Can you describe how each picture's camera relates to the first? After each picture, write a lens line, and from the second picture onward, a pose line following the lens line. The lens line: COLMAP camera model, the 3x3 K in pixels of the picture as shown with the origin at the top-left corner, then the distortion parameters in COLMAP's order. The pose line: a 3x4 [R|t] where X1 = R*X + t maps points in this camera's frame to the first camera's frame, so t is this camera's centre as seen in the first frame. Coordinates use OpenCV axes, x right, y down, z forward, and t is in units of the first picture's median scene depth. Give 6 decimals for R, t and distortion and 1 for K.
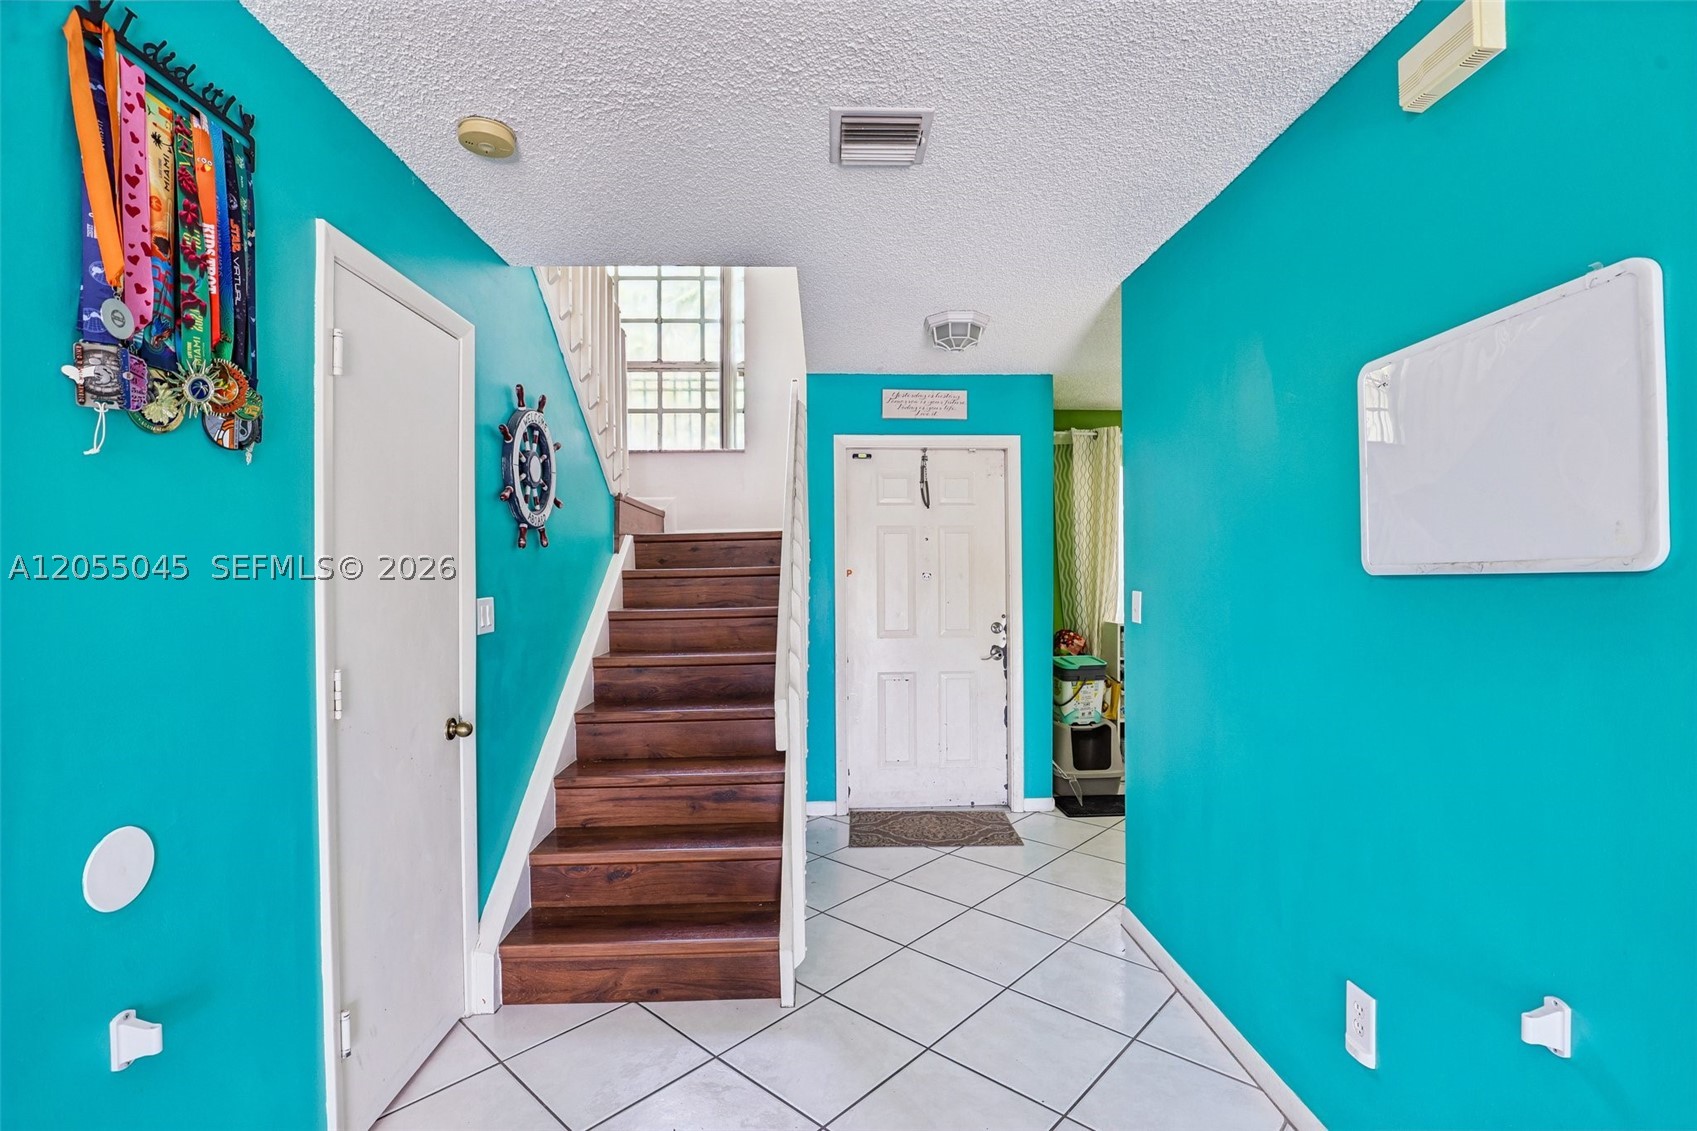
lens RADIAL K [[793.5, 0, 855.8], [0, 793.5, 565.5], [0, 0, 1]] dist [-0.010420, 0.000616]
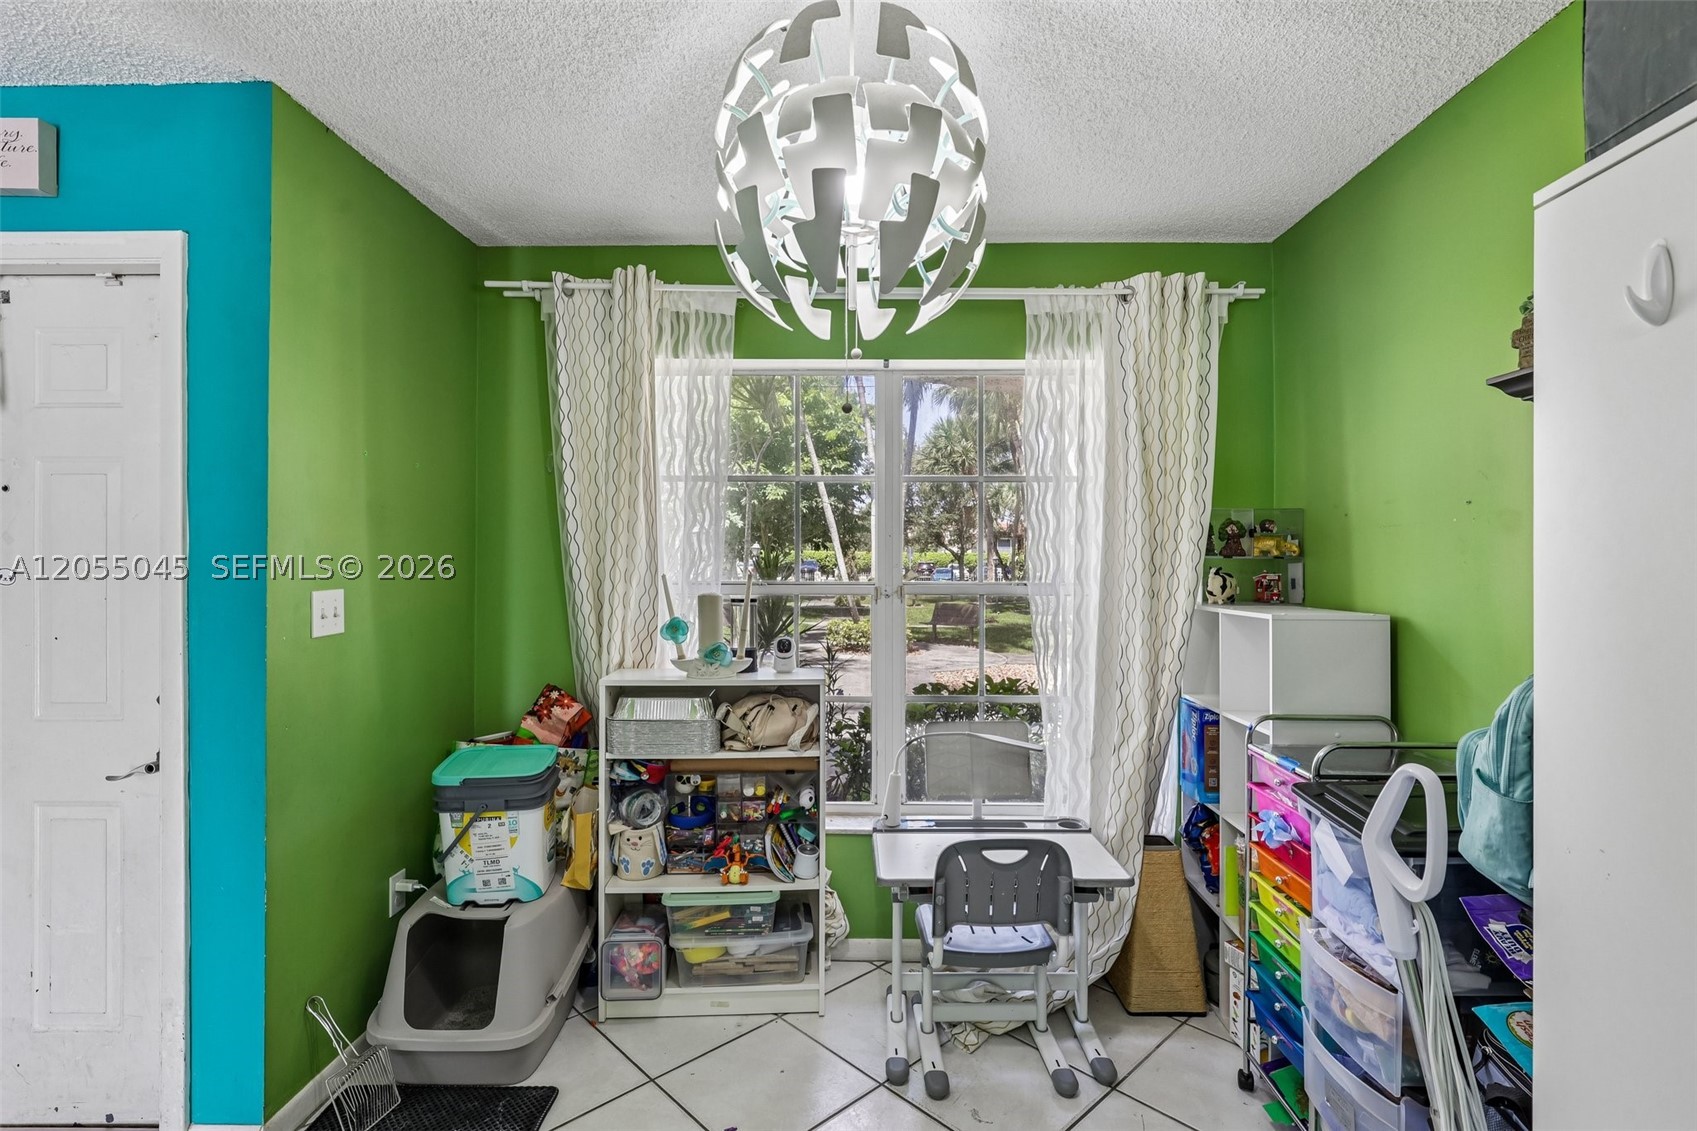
lens RADIAL K [[784.3, 0, 859.1], [0, 784.3, 561.8], [0, 0, 1]] dist [-0.010617, -0.000280]
pose [[0.998993, 0.004553, -0.044634, 0.519921], [-0.003905, 0.999886, 0.014602, -0.003104], [0.044696, -0.014413, 0.998897, 0.567794]]
